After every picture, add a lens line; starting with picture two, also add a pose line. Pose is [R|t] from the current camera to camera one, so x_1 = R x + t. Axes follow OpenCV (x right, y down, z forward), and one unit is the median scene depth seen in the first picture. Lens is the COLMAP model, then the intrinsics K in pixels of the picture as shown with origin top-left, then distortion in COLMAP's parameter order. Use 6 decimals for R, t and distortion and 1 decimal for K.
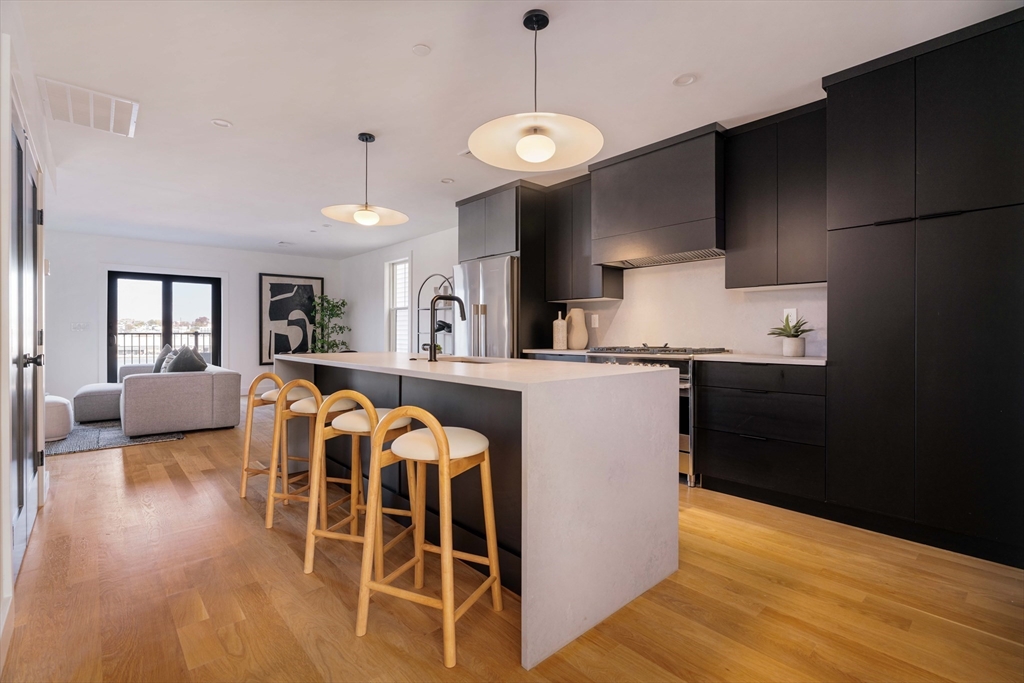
lens RADIAL K [[465.6, 0, 518.0], [0, 465.6, 338.2], [0, 0, 1]] dist [0.005055, 0.000491]
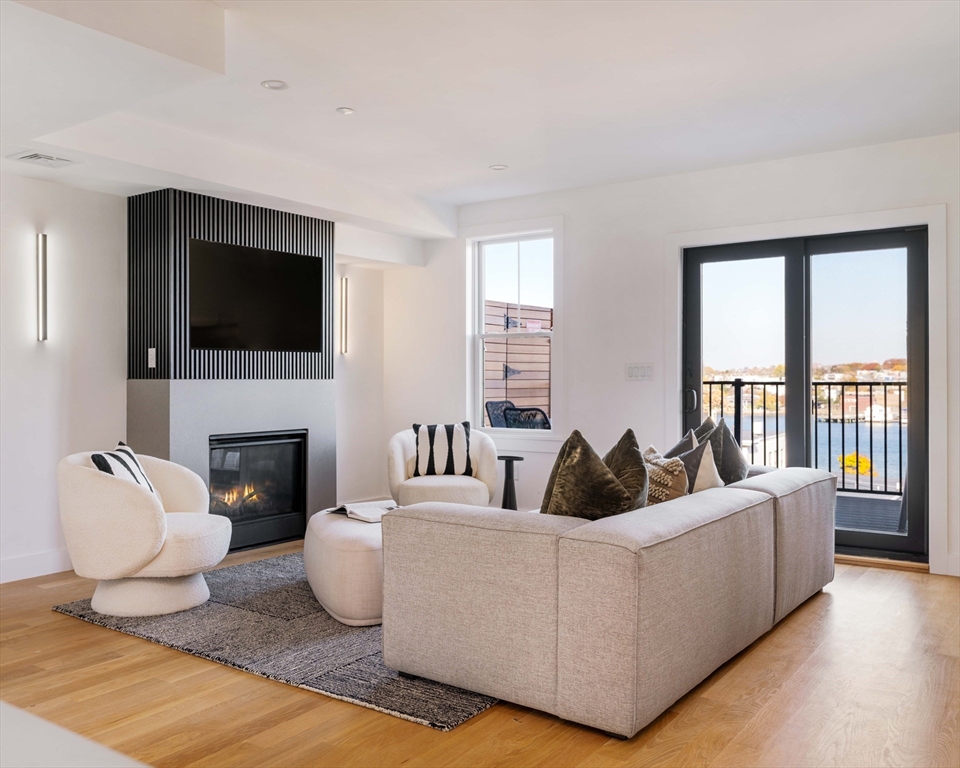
lens RADIAL K [[831.9, 0, 475.0], [0, 831.9, 383.7], [0, 0, 1]] dist [0.021663, 0.008906]
pose [[0.223281, 0.004134, -0.974745, -0.095685], [-0.003627, 0.999988, 0.003410, -0.010695], [0.974747, 0.002774, 0.223293, 0.505127]]
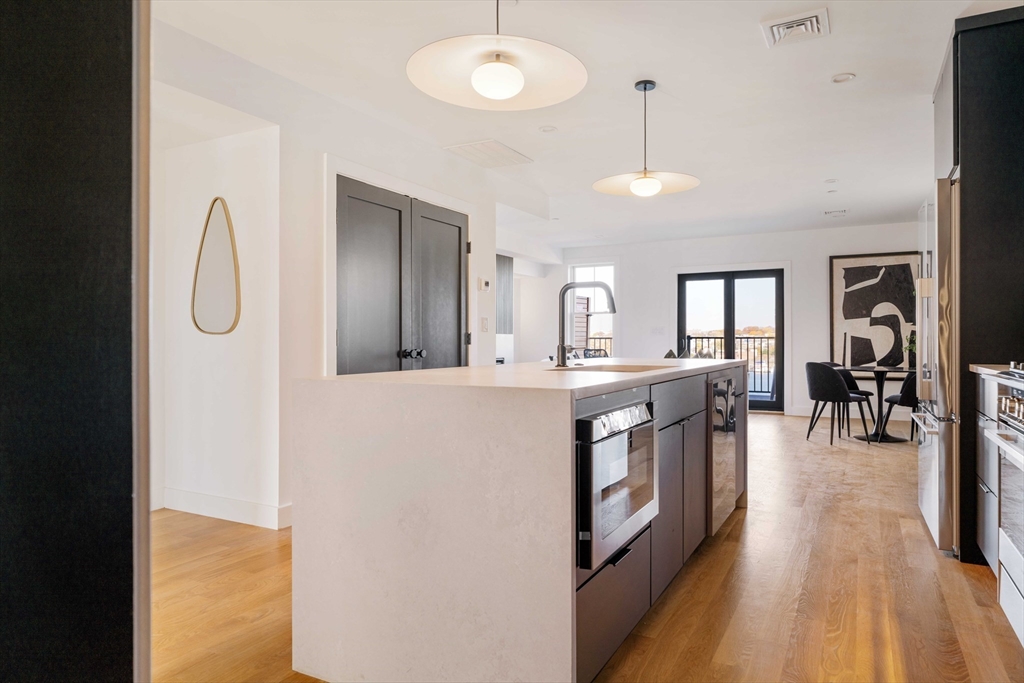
lens RADIAL K [[656.8, 0, 519.9], [0, 656.8, 341.7], [0, 0, 1]] dist [-0.011840, -0.000921]
pose [[0.333085, 0.001366, -0.942896, 0.271384], [-0.007661, 0.999970, -0.001258, 0.002924], [0.942866, 0.007643, 0.333086, 0.179723]]
